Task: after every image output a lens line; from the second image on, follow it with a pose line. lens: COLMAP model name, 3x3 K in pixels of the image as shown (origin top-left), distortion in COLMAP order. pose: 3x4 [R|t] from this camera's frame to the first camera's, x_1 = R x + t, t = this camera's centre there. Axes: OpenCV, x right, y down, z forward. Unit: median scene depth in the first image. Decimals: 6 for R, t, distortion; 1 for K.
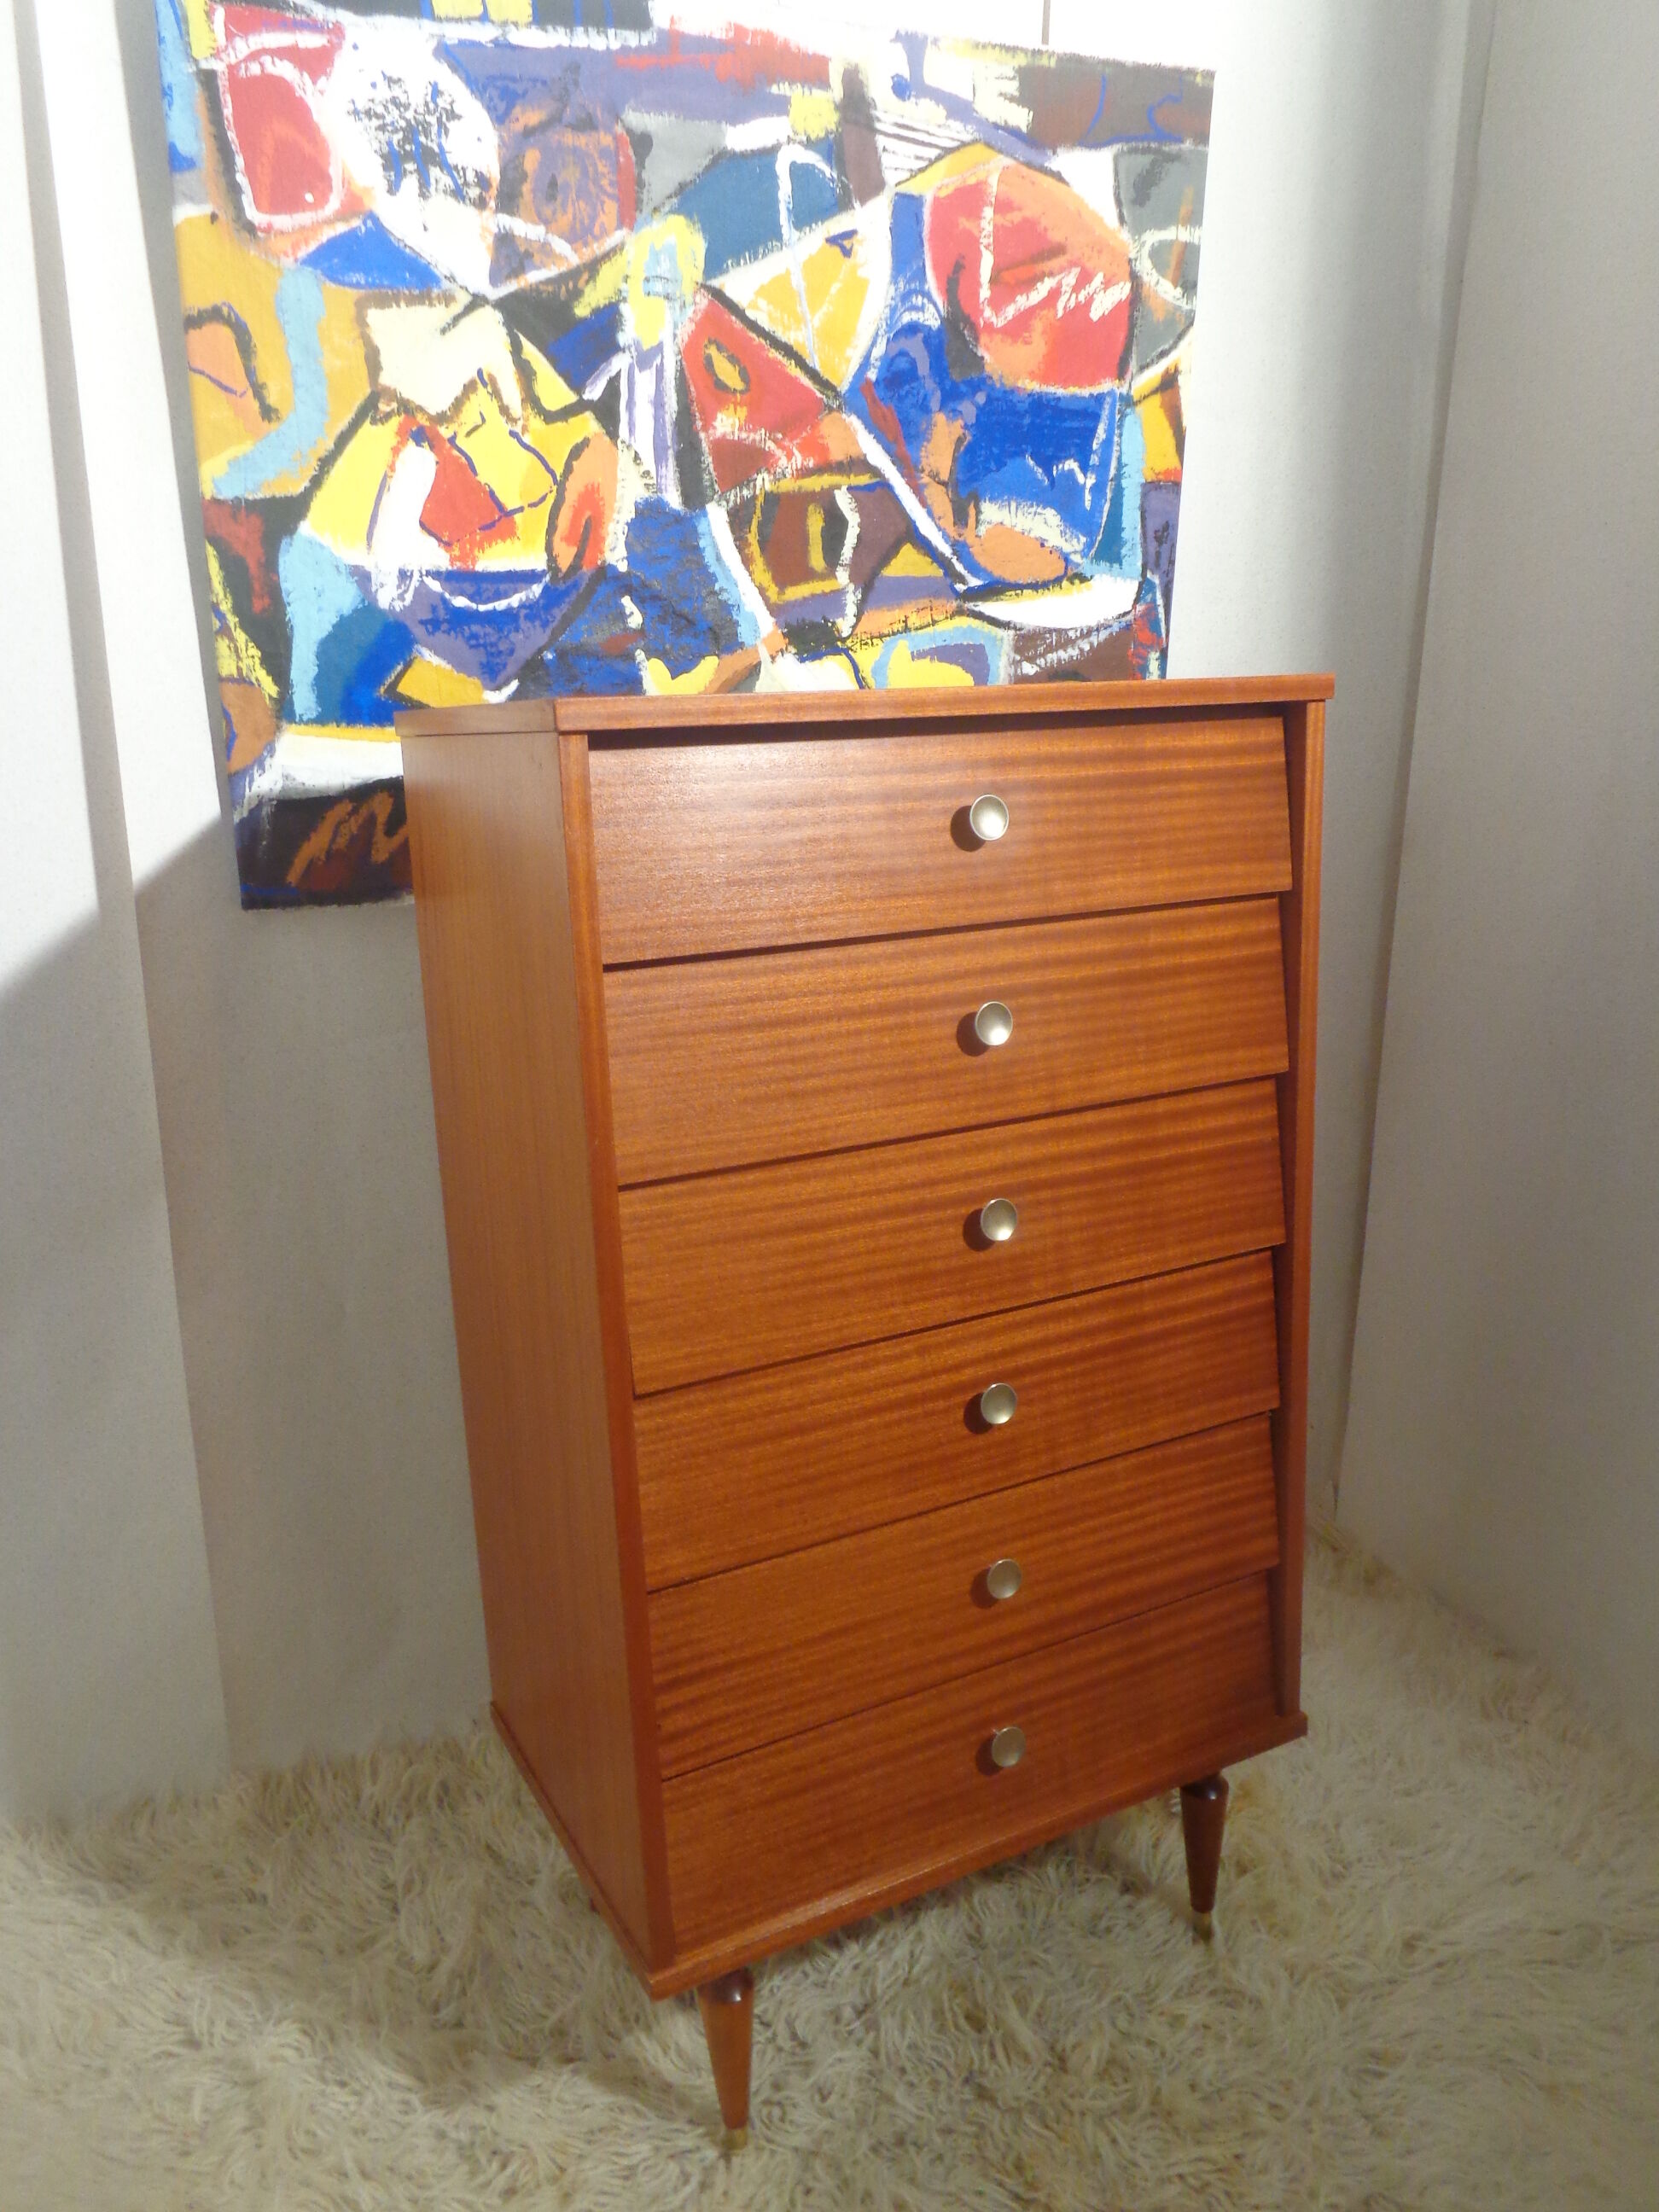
lens RADIAL K [[1662.6, 0, 825.4], [0, 1662.6, 1111.2], [0, 0, 1]] dist [-0.001283, -0.004234]
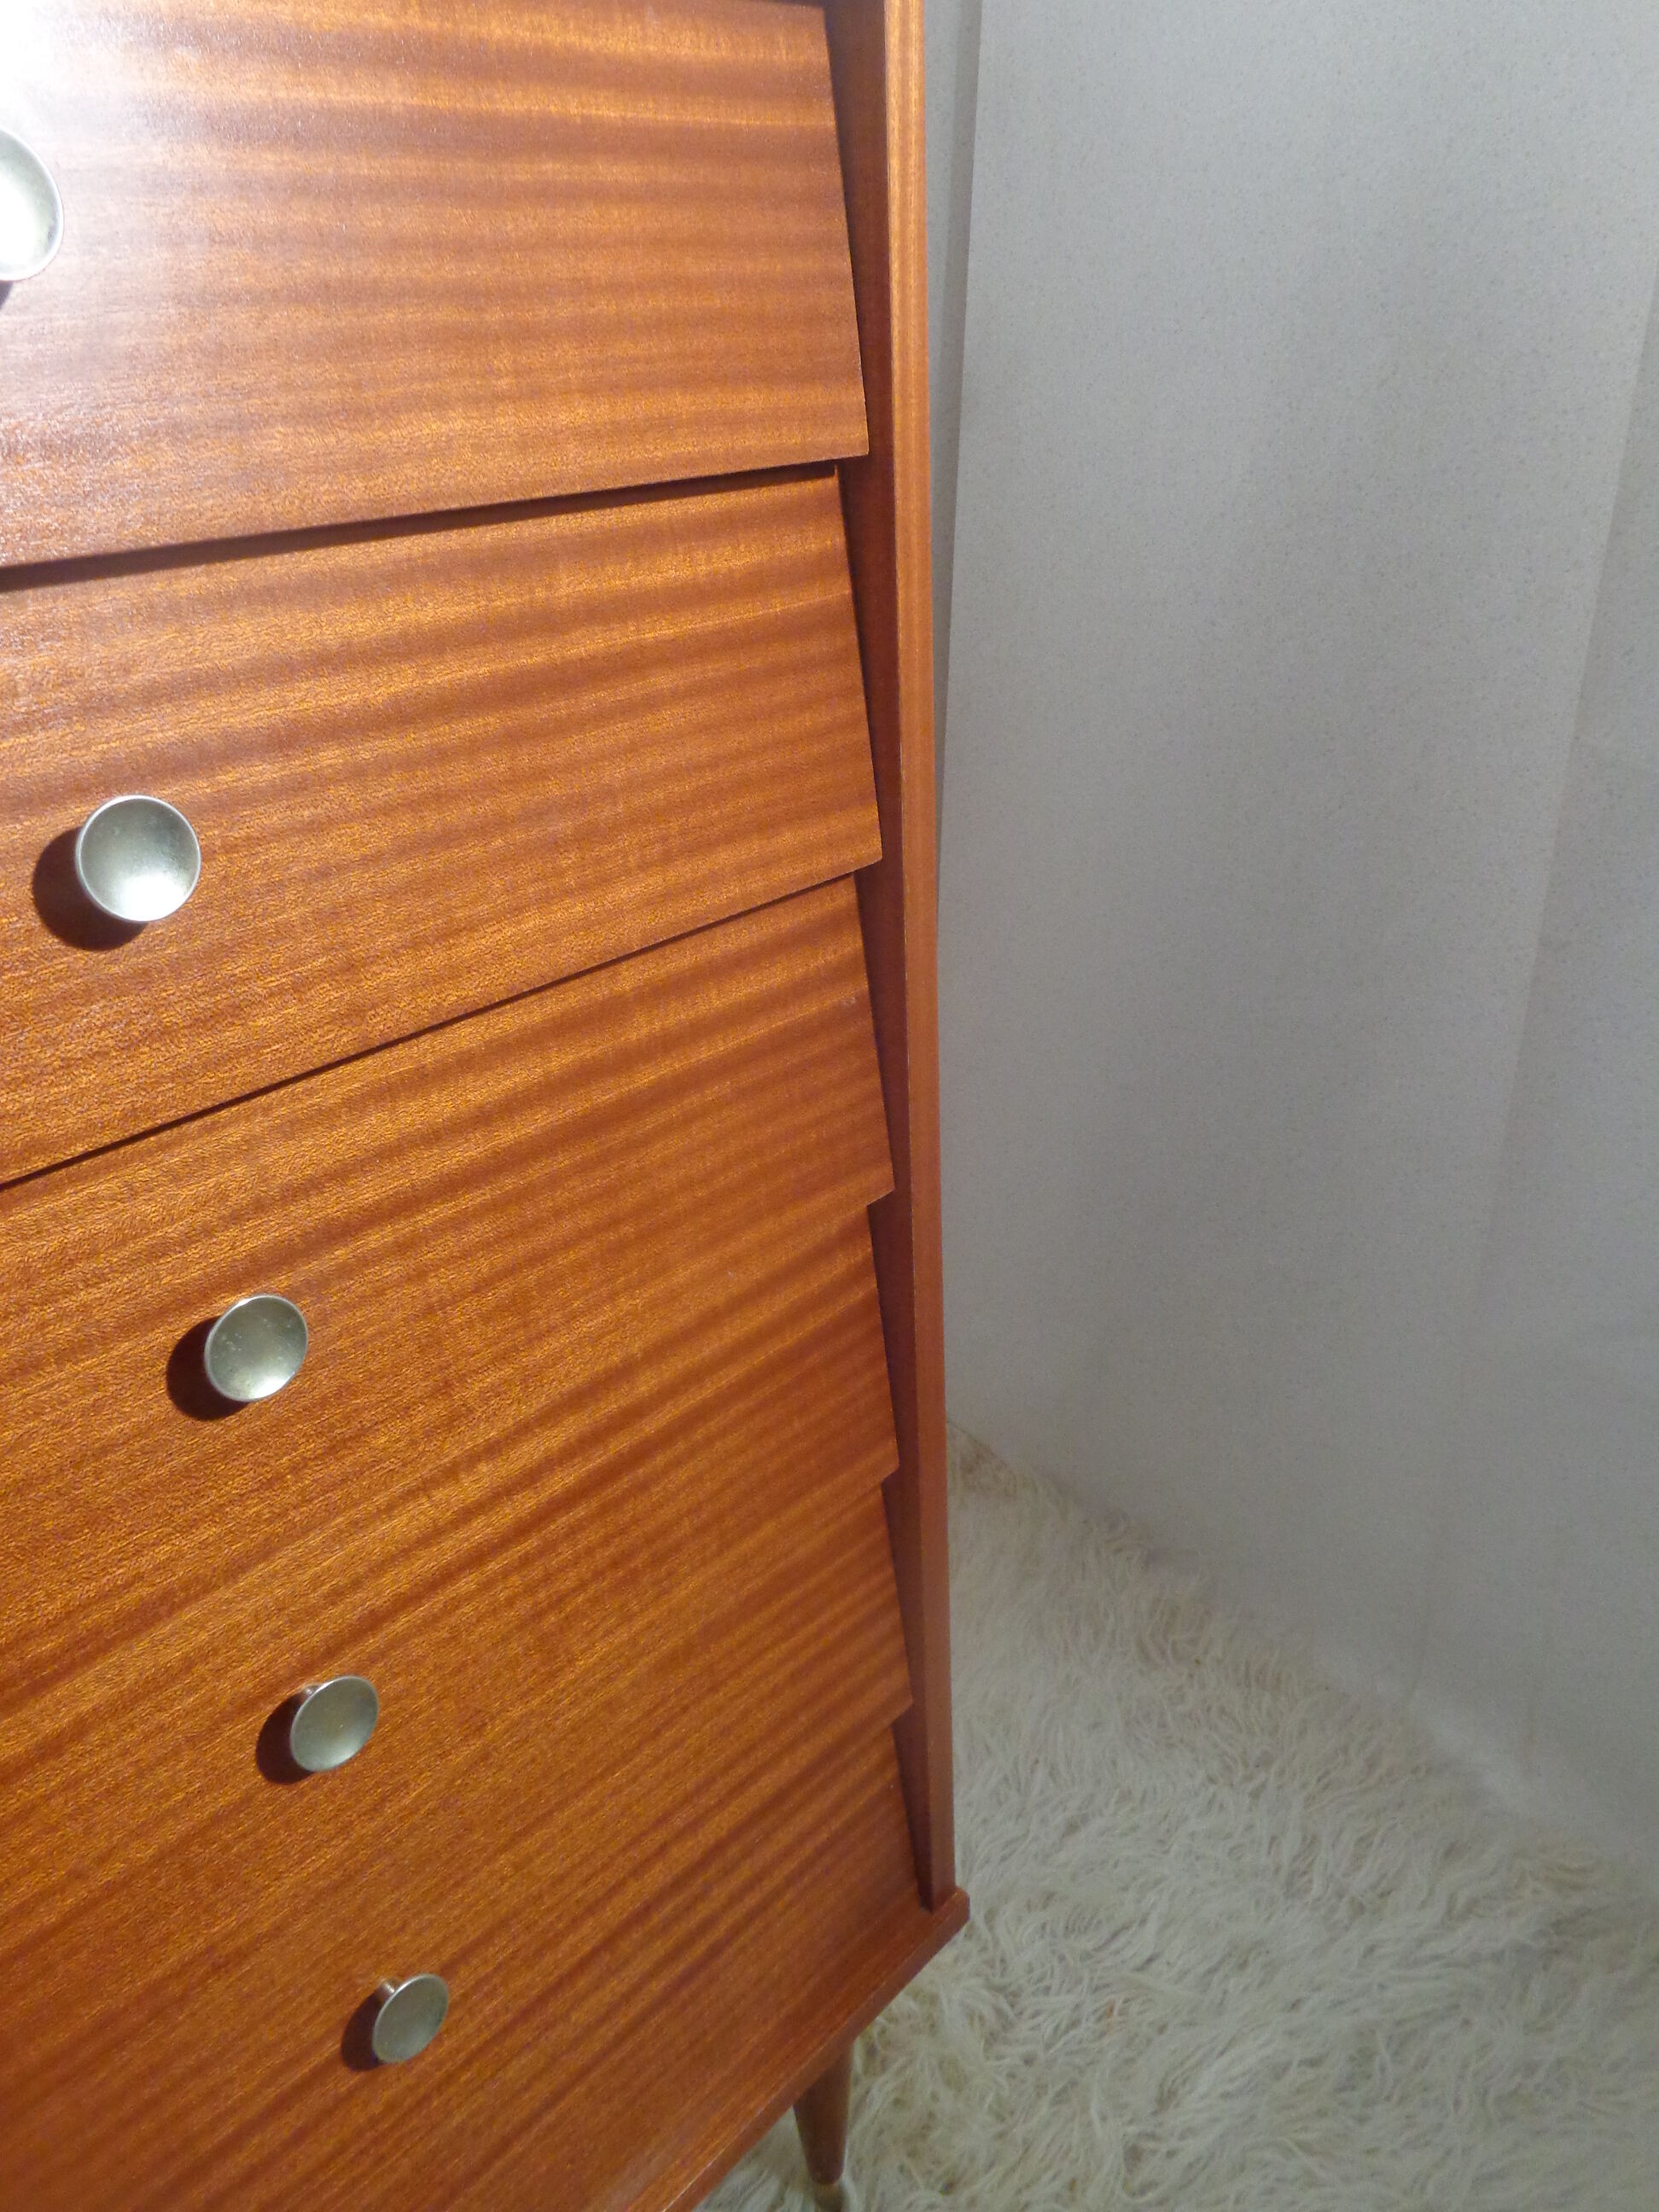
lens RADIAL K [[1650.8, 0, 824.5], [0, 1650.8, 1100.7], [0, 0, 1]] dist [-0.005222, 0.005332]
pose [[0.945733, -0.140850, 0.292831, 0.101419], [0.080390, 0.974577, 0.209136, -0.050622], [-0.314843, -0.174246, 0.933012, 0.489745]]
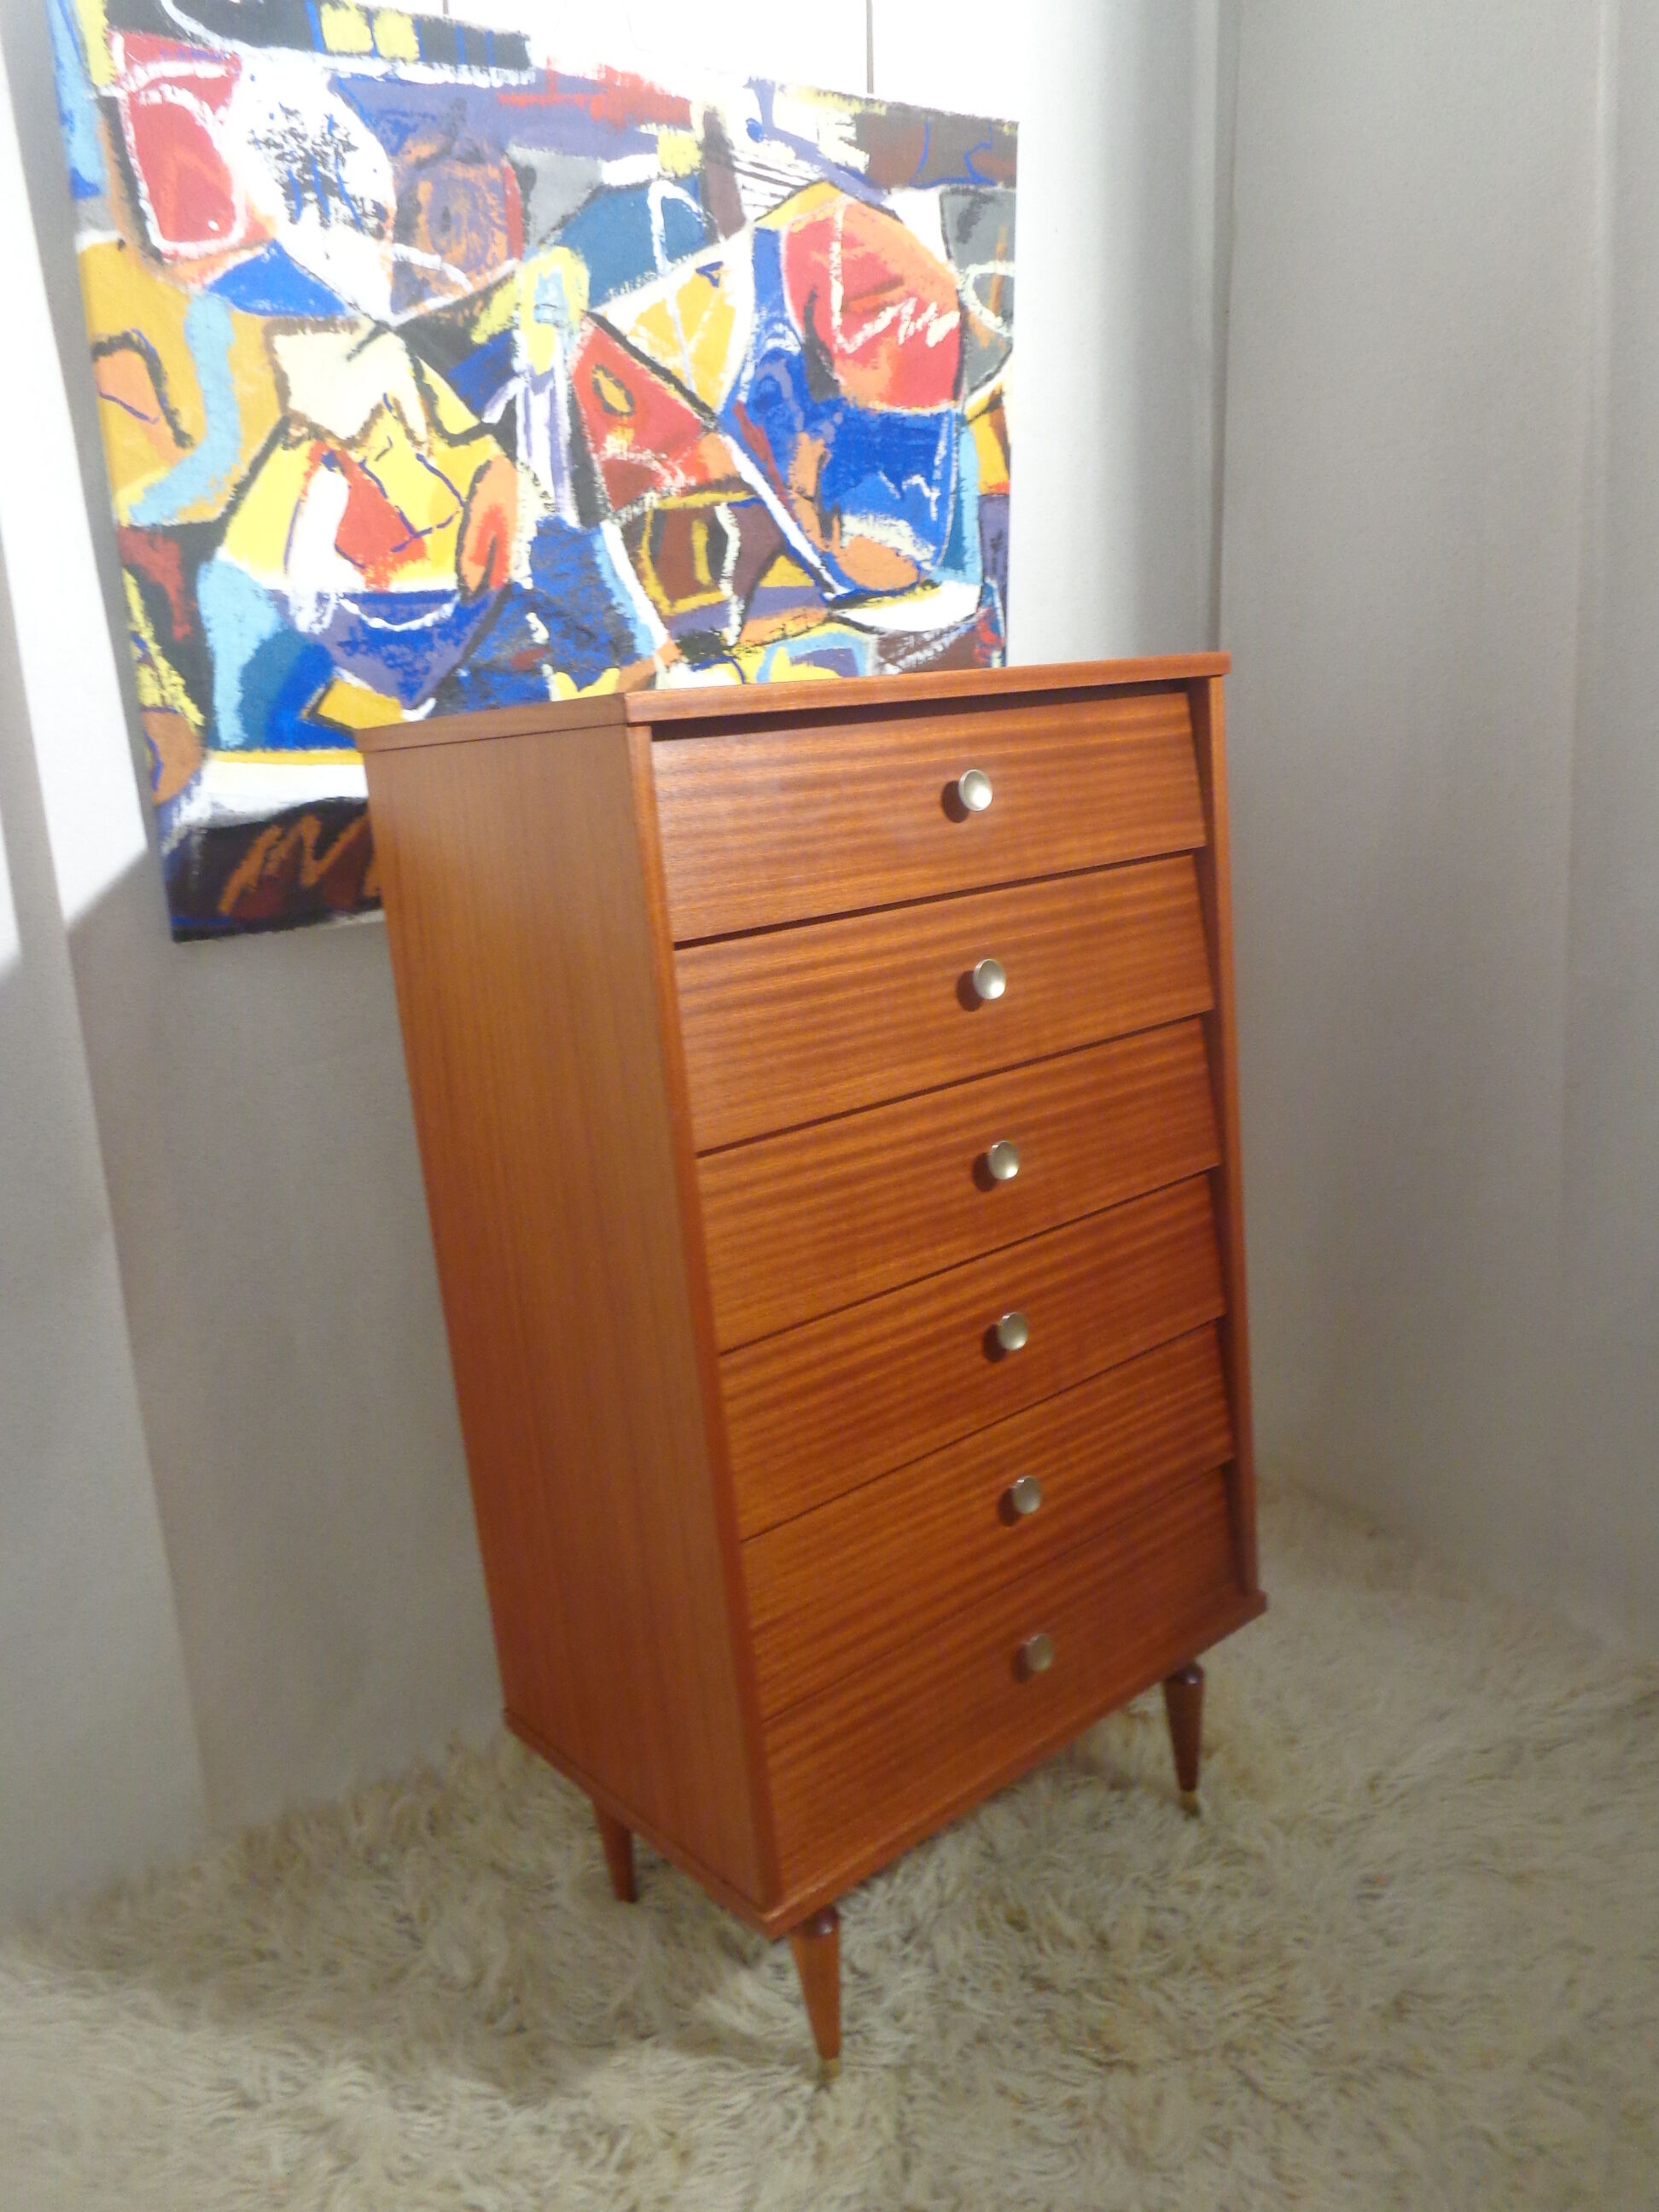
lens RADIAL K [[1670.9, 0, 829.8], [0, 1670.9, 1113.4], [0, 0, 1]] dist [-0.001552, -0.002529]
pose [[0.975127, -0.095655, 0.199944, -0.180733], [0.099906, 0.994933, -0.011260, 0.029039], [-0.197854, 0.030956, 0.979743, -0.040408]]
